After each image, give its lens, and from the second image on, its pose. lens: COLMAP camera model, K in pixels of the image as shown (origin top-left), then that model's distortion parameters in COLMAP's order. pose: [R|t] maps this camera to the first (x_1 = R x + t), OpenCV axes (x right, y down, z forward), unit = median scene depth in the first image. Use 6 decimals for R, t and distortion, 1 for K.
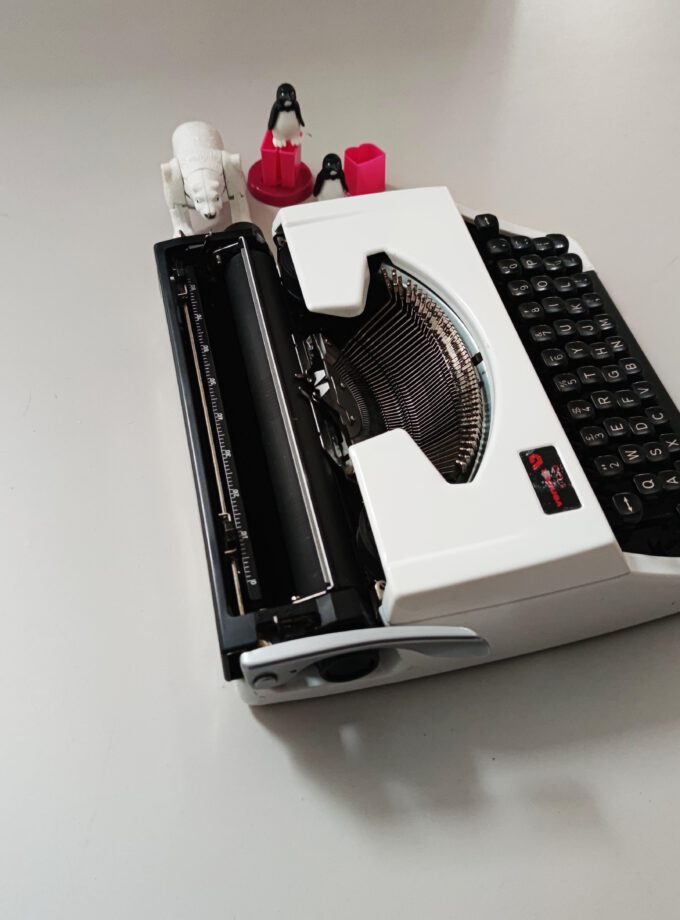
lens RADIAL K [[907.4, 0, 340.0], [0, 907.4, 460.0], [0, 0, 1]] dist [0.110580, -0.281587]
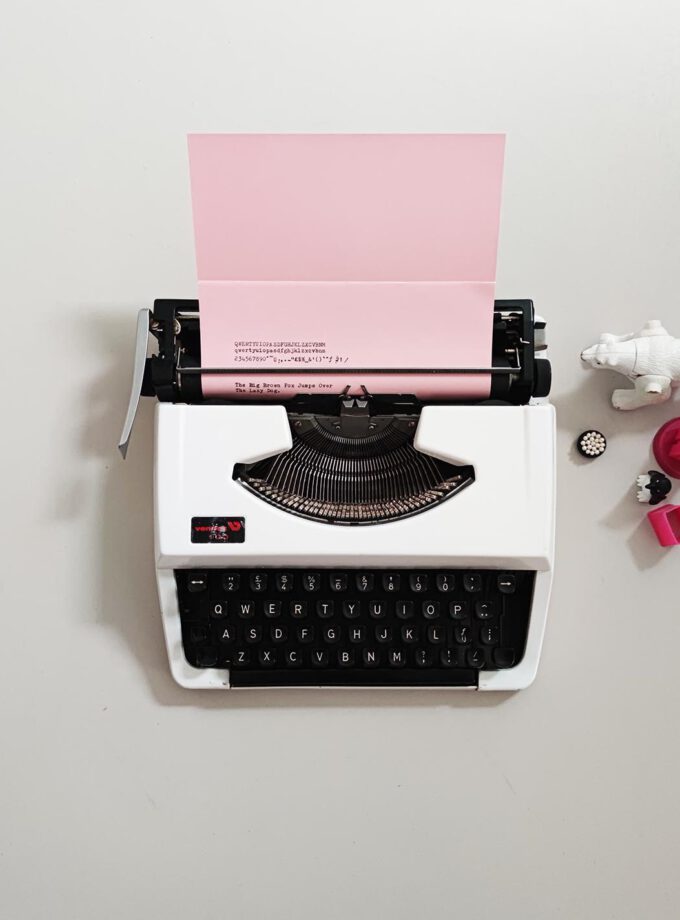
lens RADIAL K [[907.4, 0, 340.0], [0, 907.4, 460.0], [0, 0, 1]] dist [0.110580, -0.281587]
pose [[-0.227333, 0.968017, -0.106128, 0.227498], [-0.779980, -0.115748, 0.615007, -0.990604], [0.583053, 0.222590, 0.781347, -0.043242]]
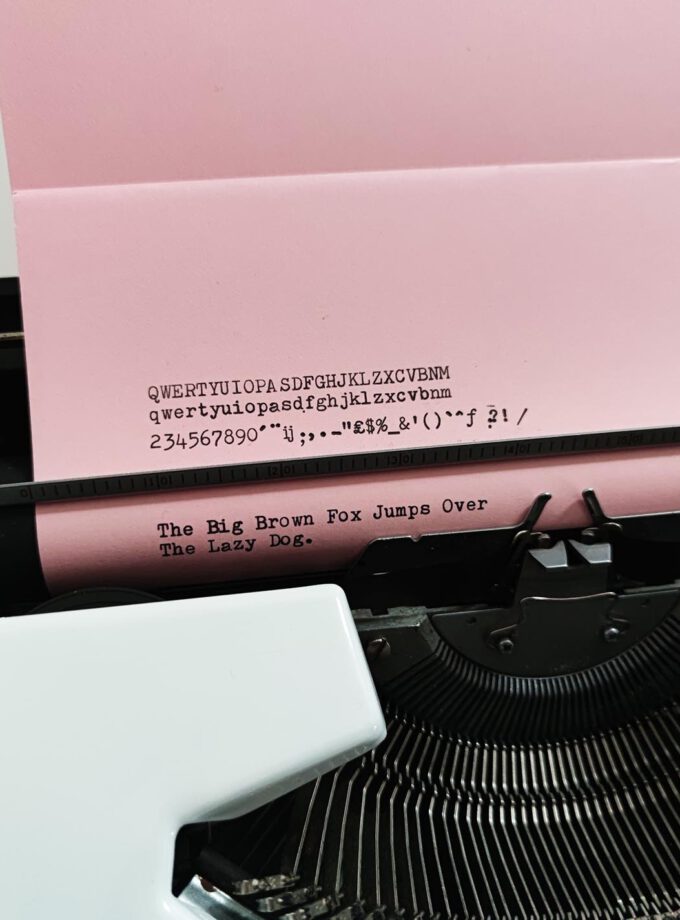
lens RADIAL K [[948.5, 0, 340.0], [0, 948.5, 460.0], [0, 0, 1]] dist [0.005086, 0.000135]
pose [[-0.107793, 0.923851, -0.367260, 0.114601], [-0.842824, 0.111008, 0.526617, -0.244395], [0.527284, 0.366301, 0.766678, 0.676836]]
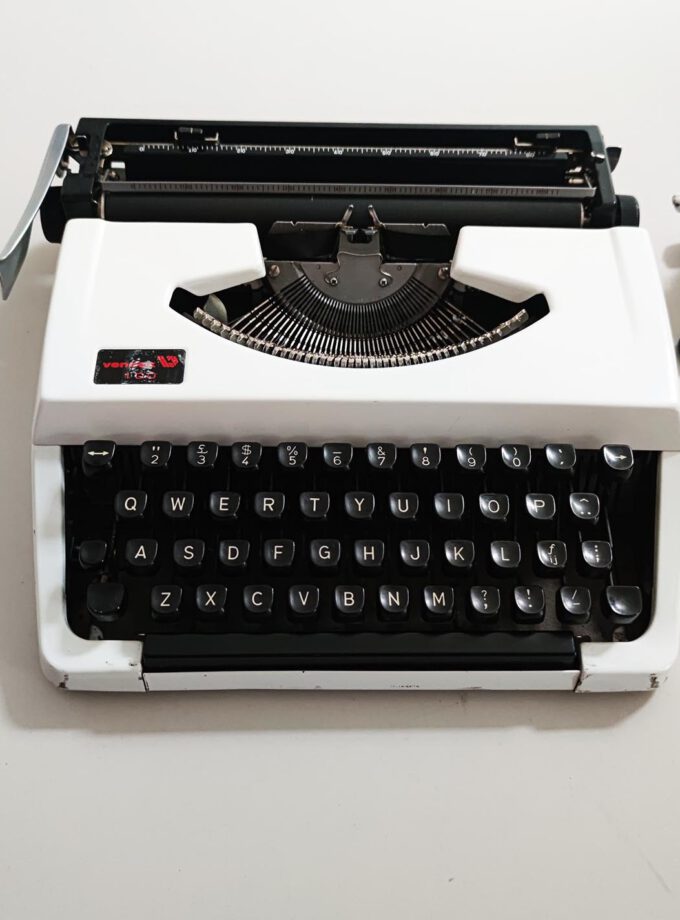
lens RADIAL K [[907.4, 0, 340.0], [0, 907.4, 460.0], [0, 0, 1]] dist [0.110580, -0.281587]
pose [[-0.217661, 0.839647, -0.497611, 0.692713], [-0.798521, 0.139973, 0.585467, -0.629098], [0.561238, 0.524786, 0.640009, 0.578230]]
